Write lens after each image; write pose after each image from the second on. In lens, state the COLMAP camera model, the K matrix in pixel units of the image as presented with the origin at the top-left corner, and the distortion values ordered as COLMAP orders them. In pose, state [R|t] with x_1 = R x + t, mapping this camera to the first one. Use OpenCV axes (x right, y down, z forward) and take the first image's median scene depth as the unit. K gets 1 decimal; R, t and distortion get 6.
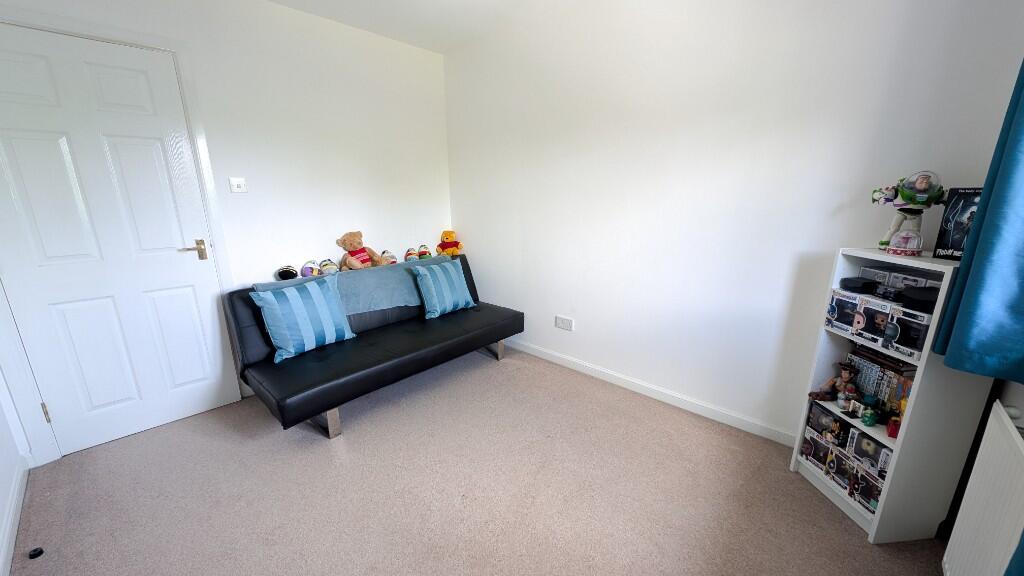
lens RADIAL K [[380.9, 0, 514.0], [0, 380.9, 290.6], [0, 0, 1]] dist [-0.000255, -0.000783]
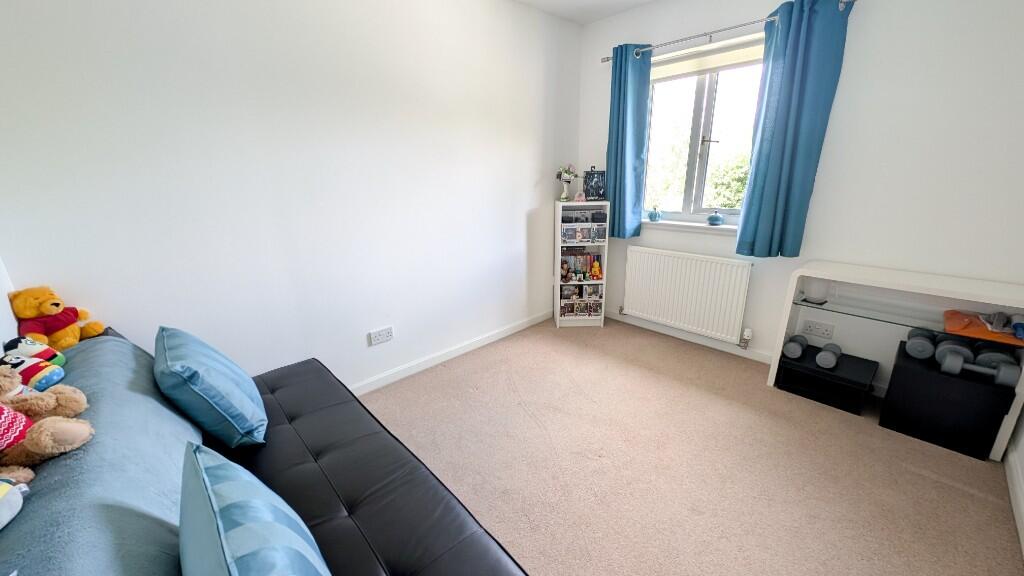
lens RADIAL K [[380.9, 0, 511.6], [0, 380.9, 284.9], [0, 0, 1]] dist [-0.000255, -0.000783]
pose [[0.074998, -0.287118, 0.954955, -1.189696], [0.268613, 0.928070, 0.257939, -0.305264], [-0.960324, 0.237169, 0.146727, 1.105429]]
